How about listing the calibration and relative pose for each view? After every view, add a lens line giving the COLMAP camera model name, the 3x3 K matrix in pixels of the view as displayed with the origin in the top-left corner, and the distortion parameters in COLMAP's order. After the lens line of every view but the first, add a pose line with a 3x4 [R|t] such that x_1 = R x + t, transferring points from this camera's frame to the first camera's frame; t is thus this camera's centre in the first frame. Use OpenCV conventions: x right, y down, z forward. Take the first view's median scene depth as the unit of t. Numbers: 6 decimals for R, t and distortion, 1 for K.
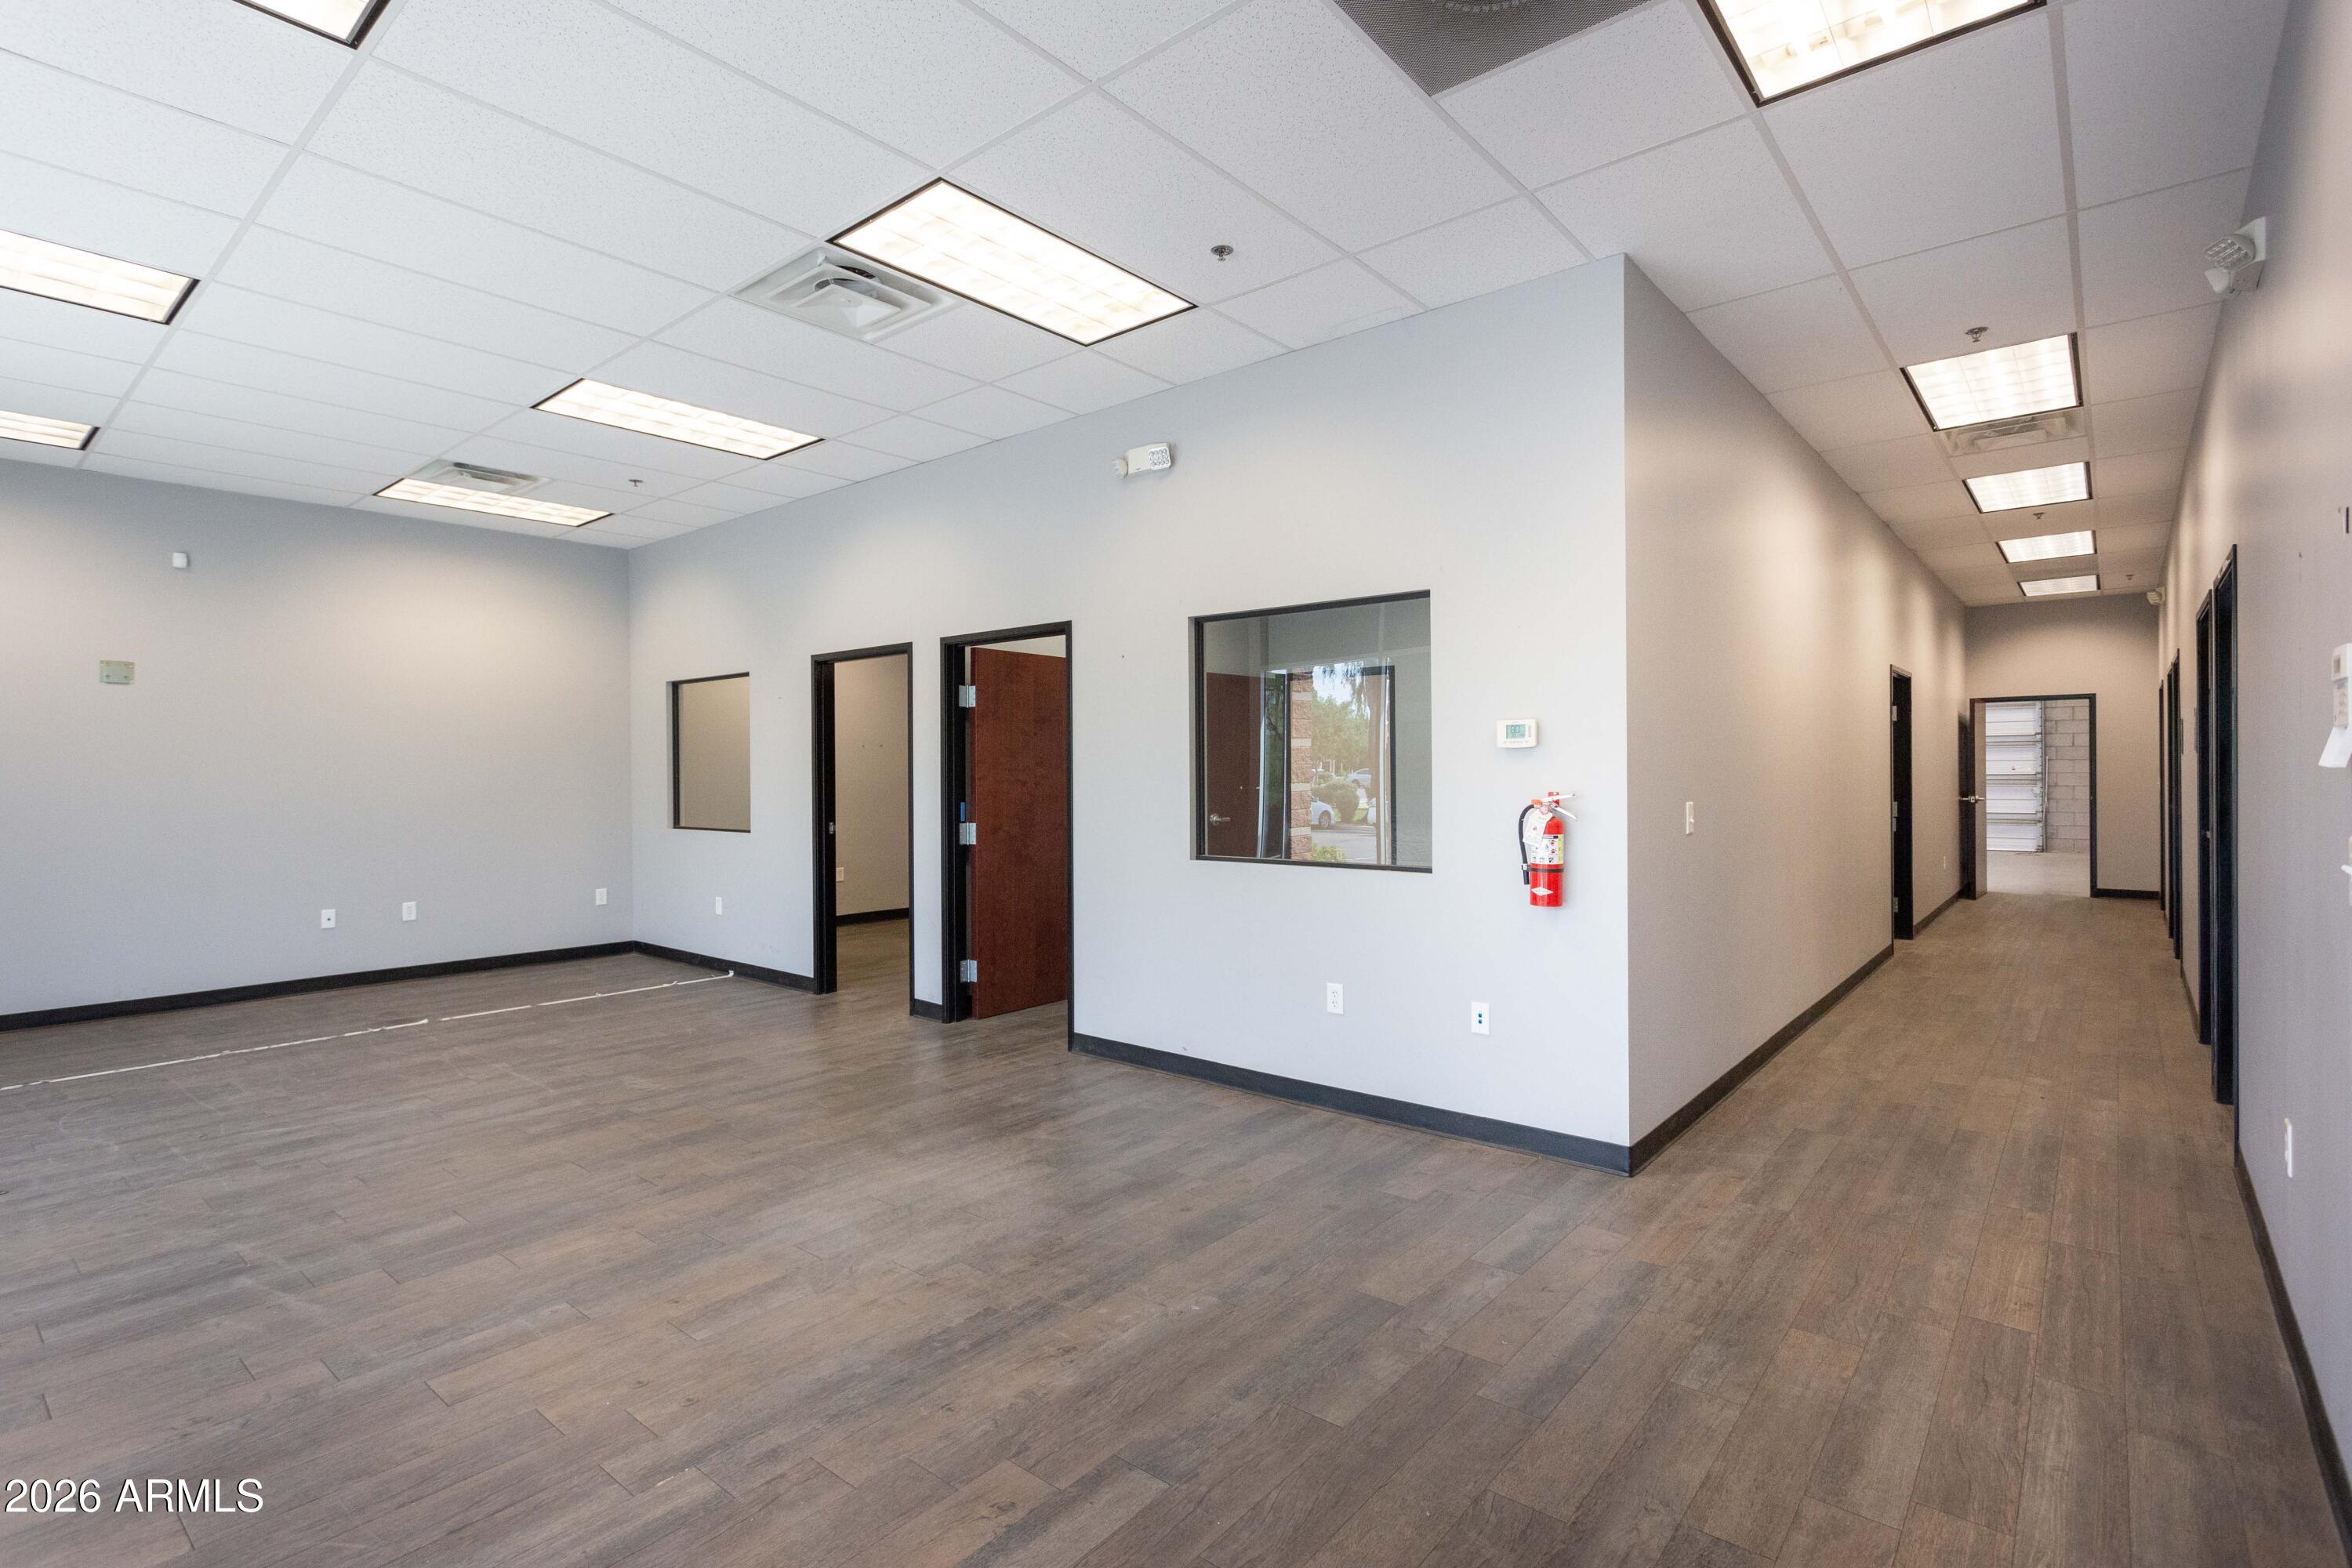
lens RADIAL K [[1122.5, 0, 1168.9], [0, 1122.5, 772.8], [0, 0, 1]] dist [-0.001394, 0.001018]
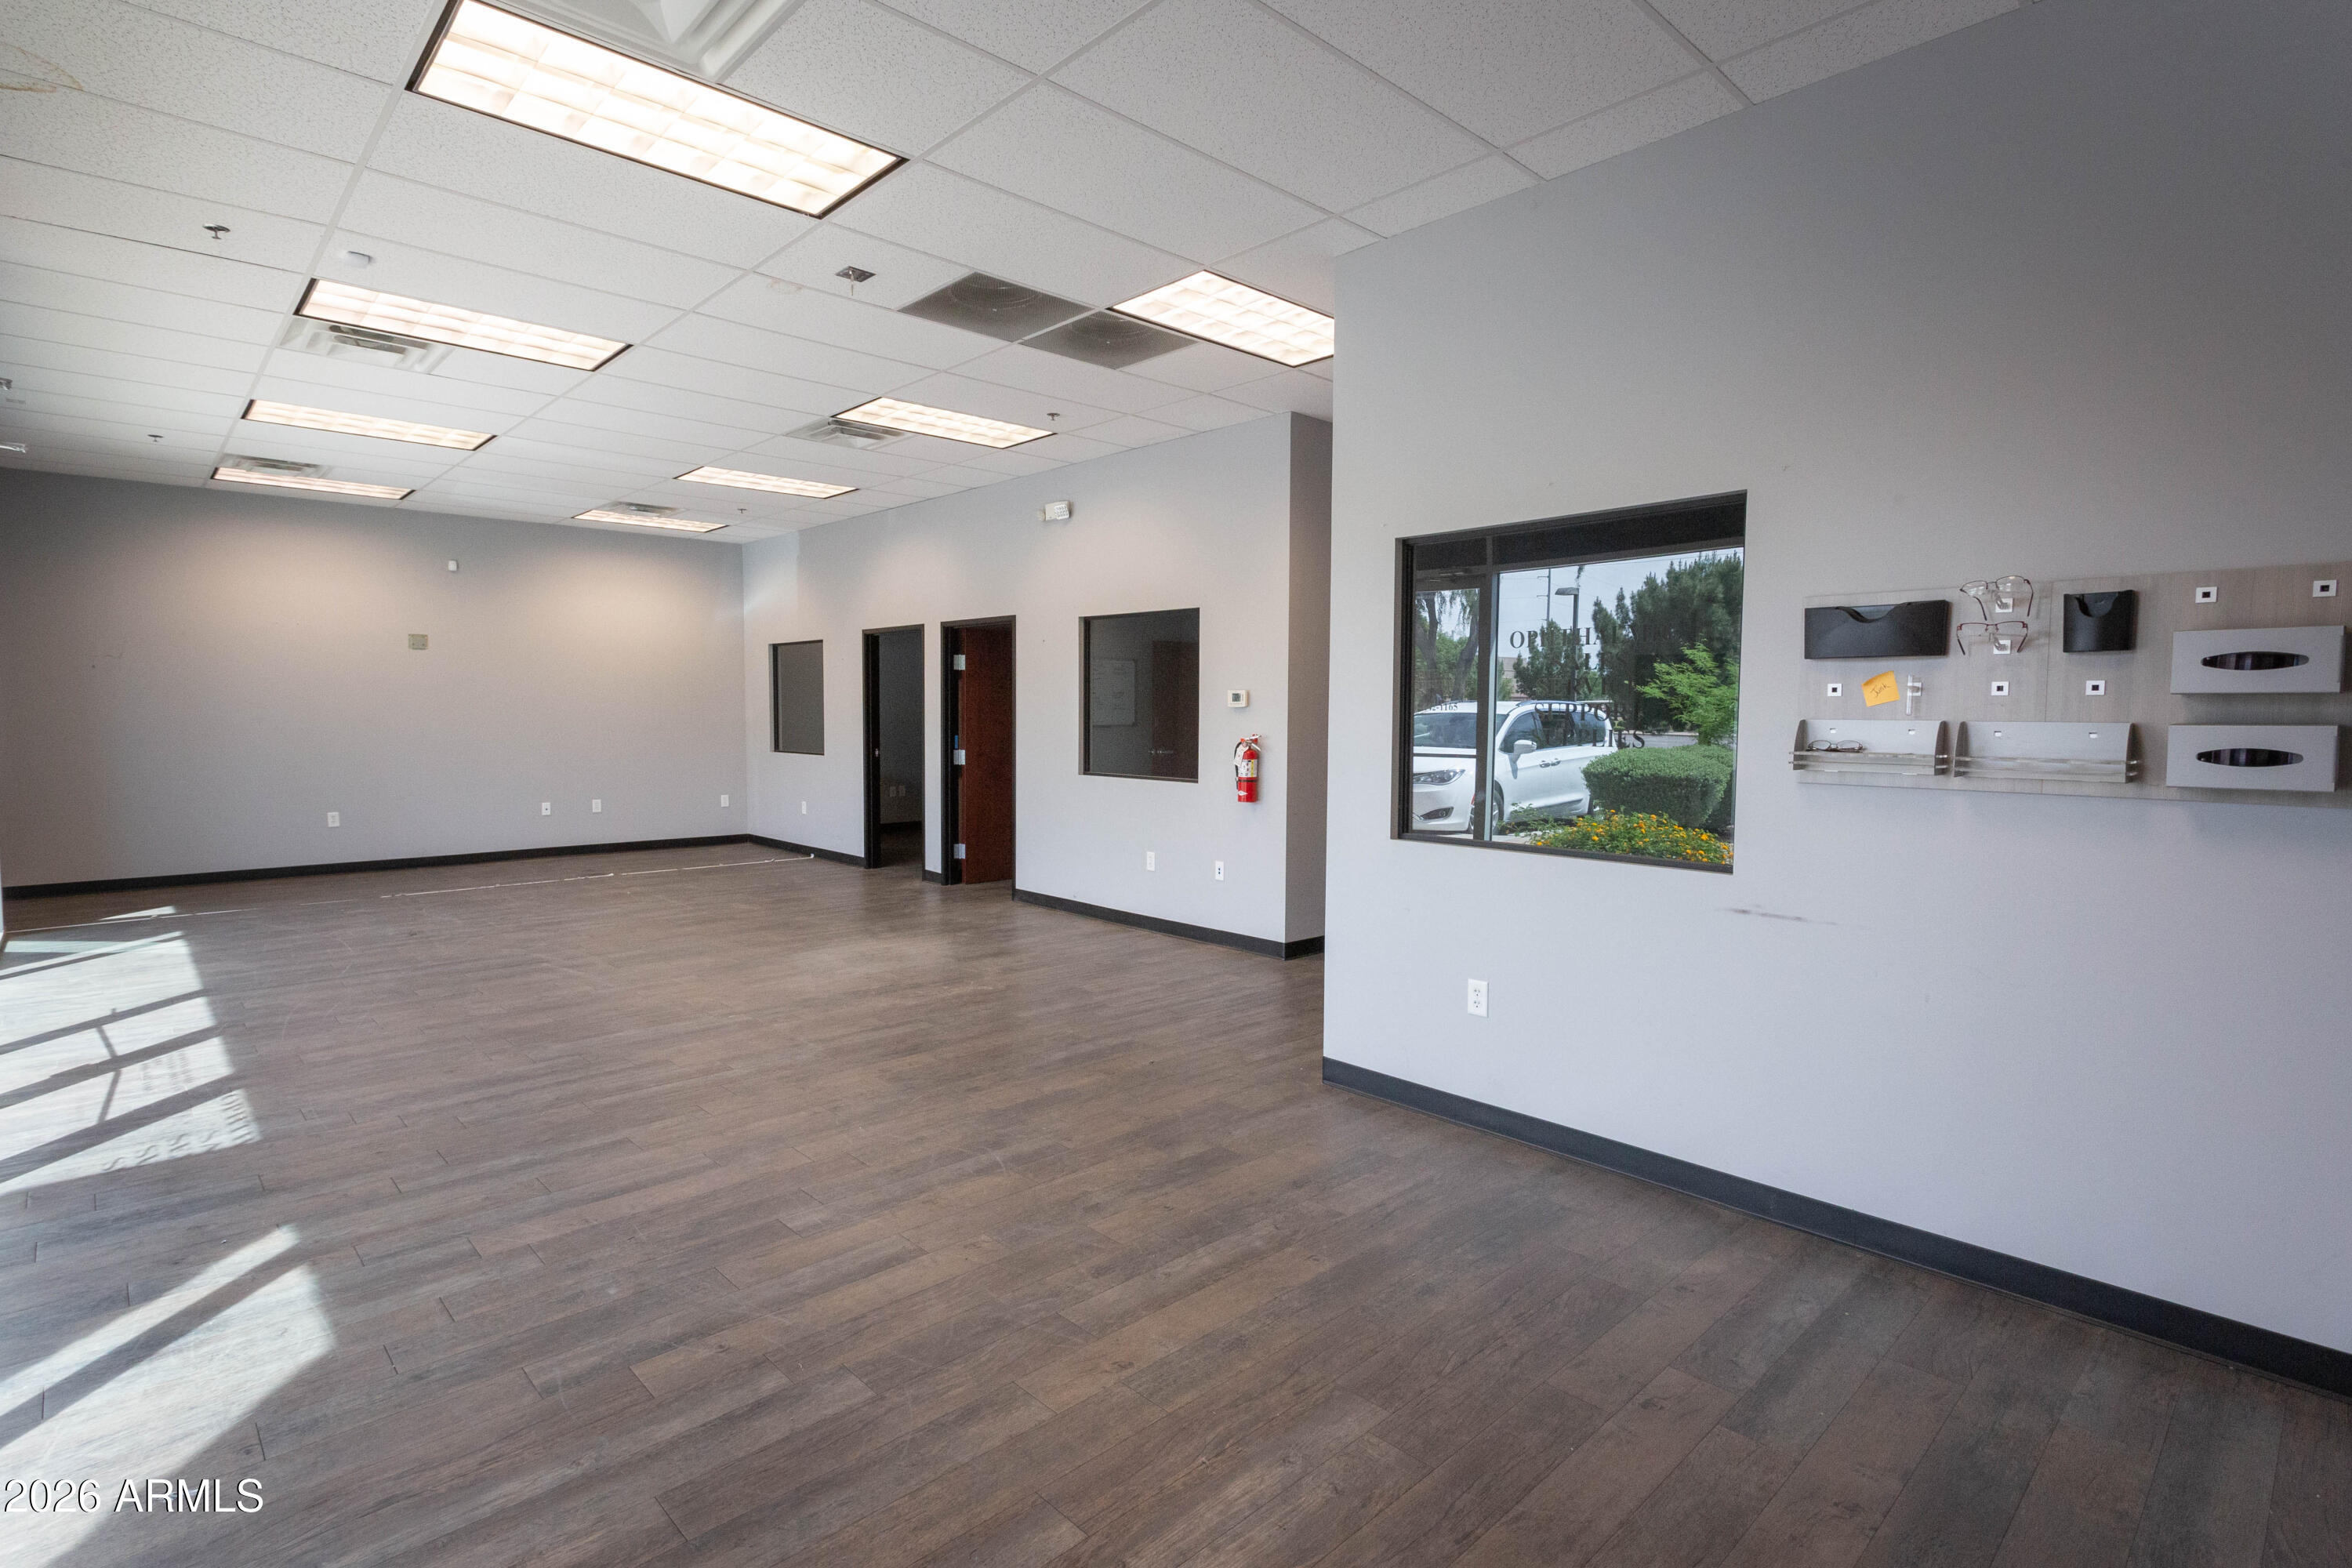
lens RADIAL K [[1122.5, 0, 1147.4], [0, 1122.5, 771.8], [0, 0, 1]] dist [-0.001394, 0.001018]
pose [[0.992810, 0.019187, -0.118155, 0.283633], [-0.012736, 0.998399, 0.055110, -0.012834], [0.119023, -0.053209, 0.991465, -0.500419]]
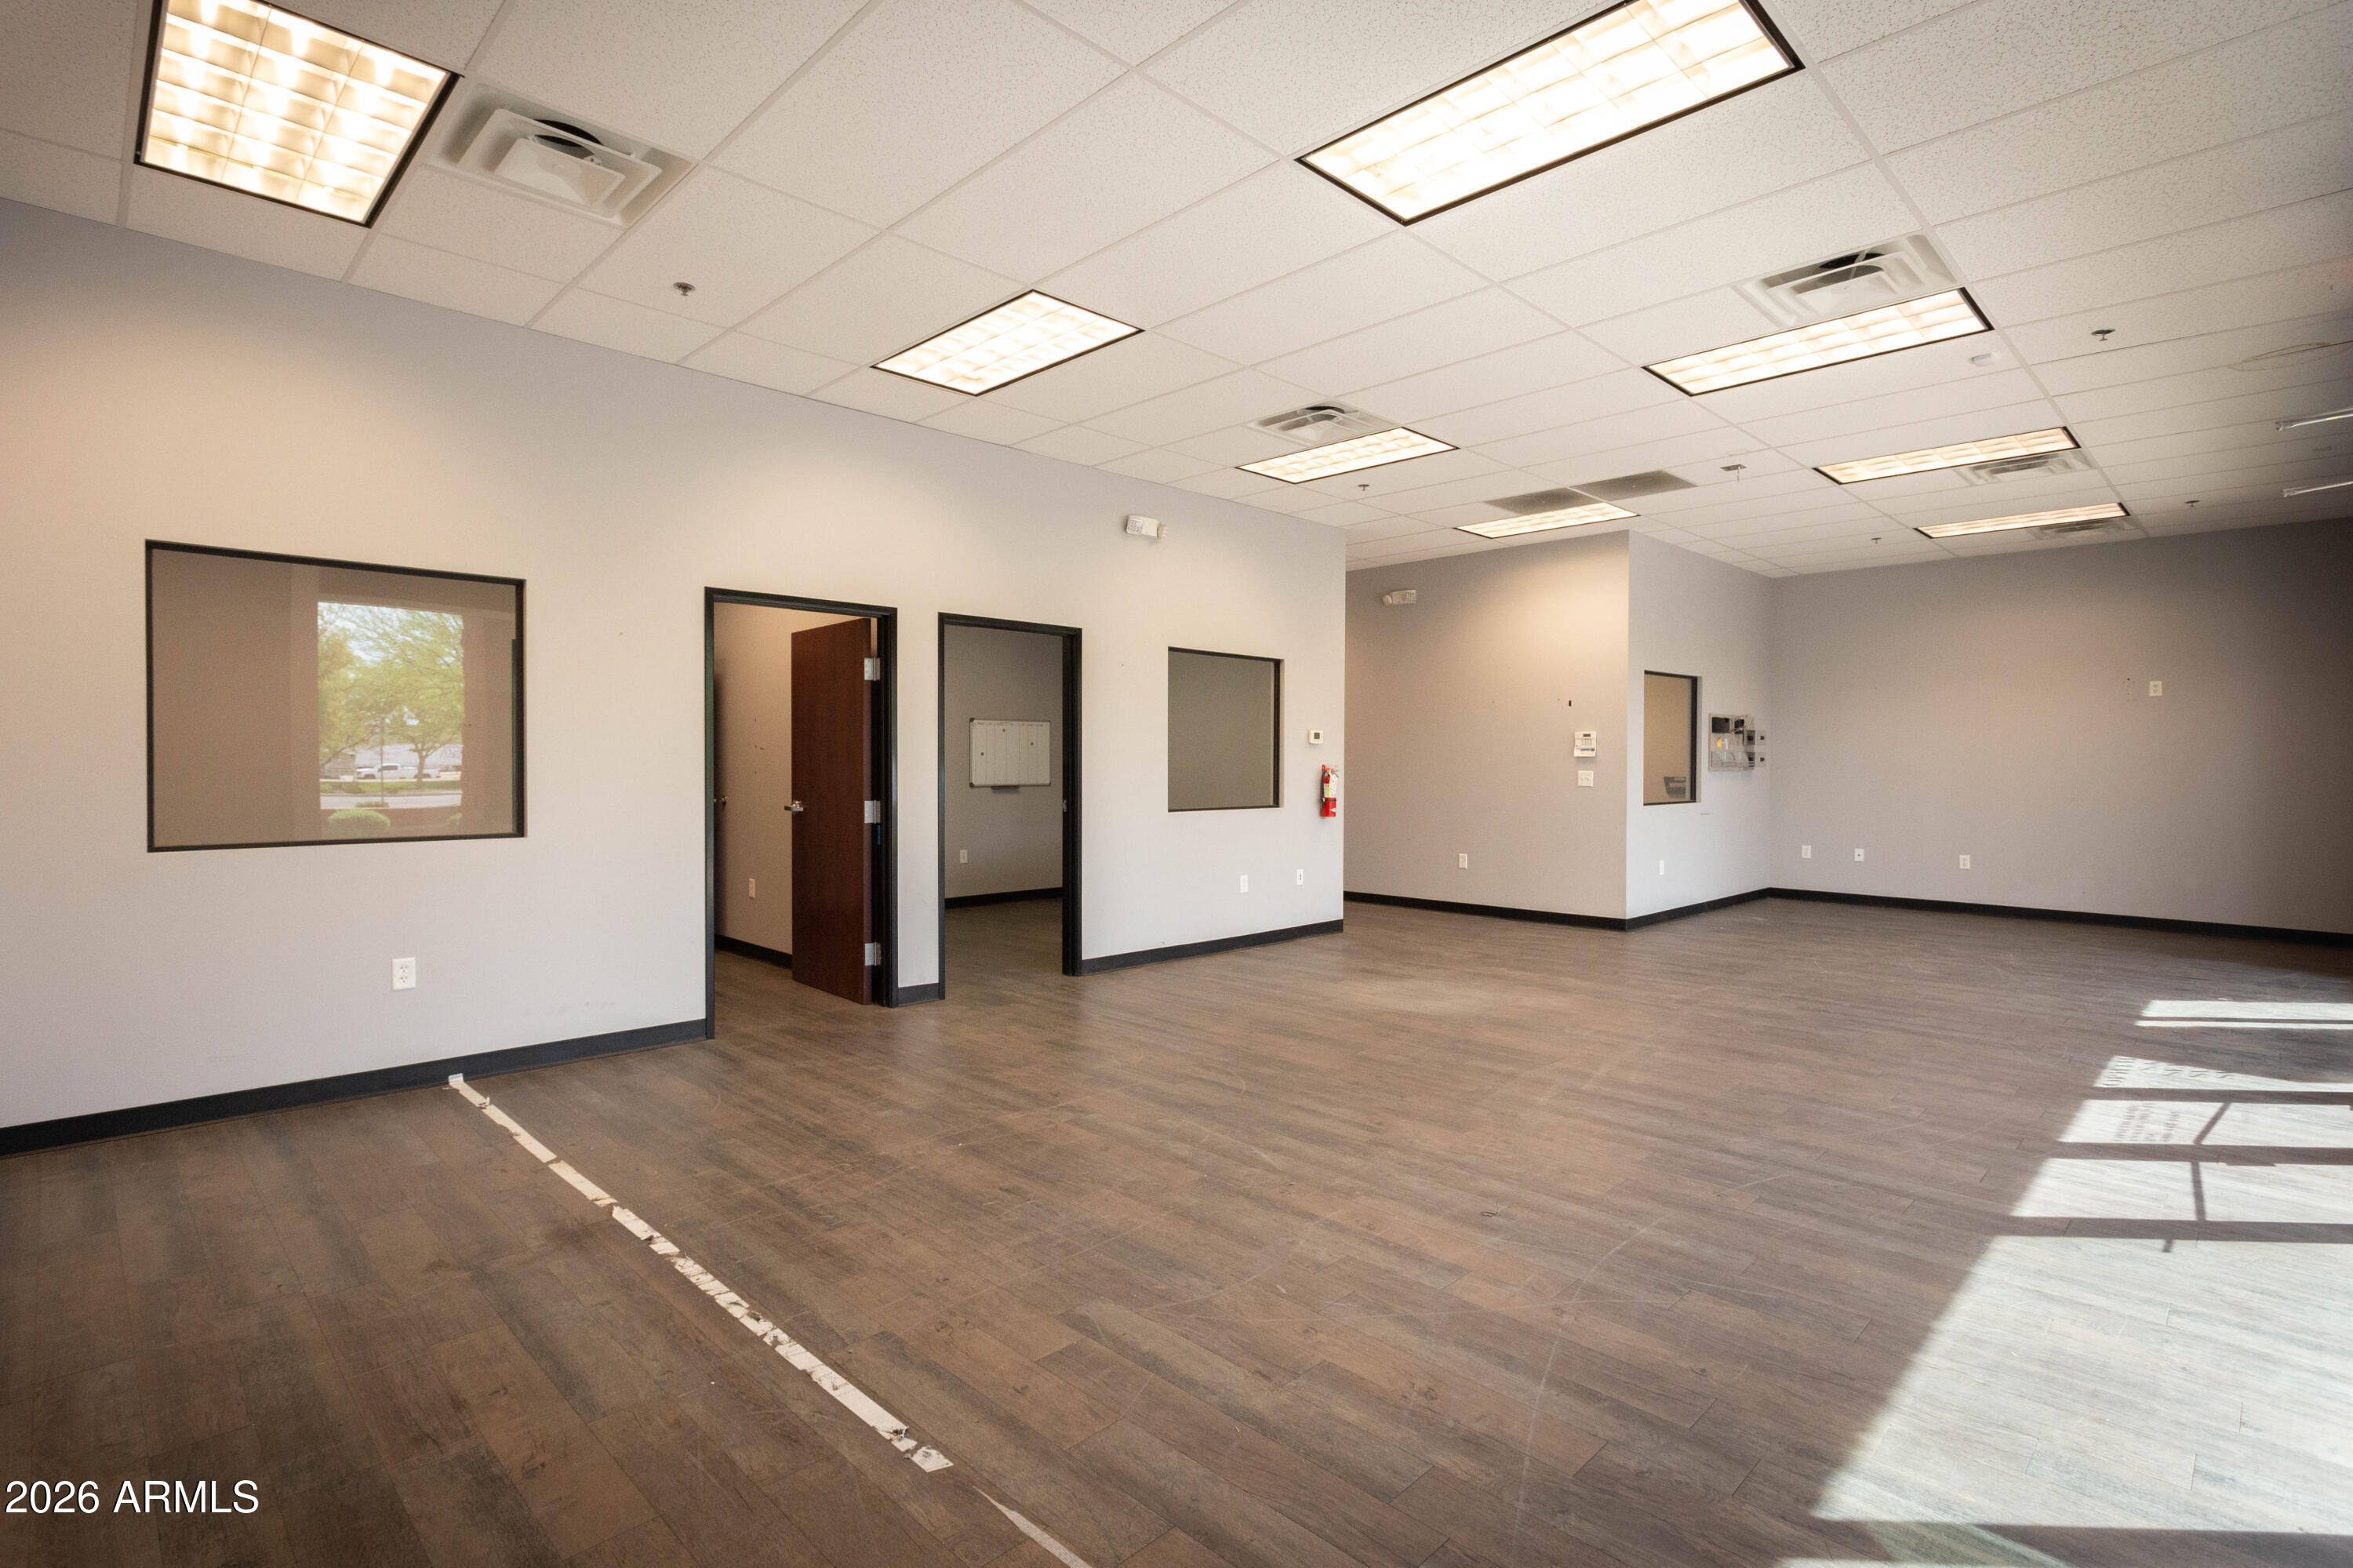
lens RADIAL K [[1123.0, 0, 1160.8], [0, 1123.0, 766.8], [0, 0, 1]] dist [-0.001394, 0.001018]
pose [[0.097723, 0.002307, 0.995211, -1.357383], [-0.000164, 0.999997, -0.002302, 0.020580], [-0.995214, 0.000062, 0.097723, 0.817960]]
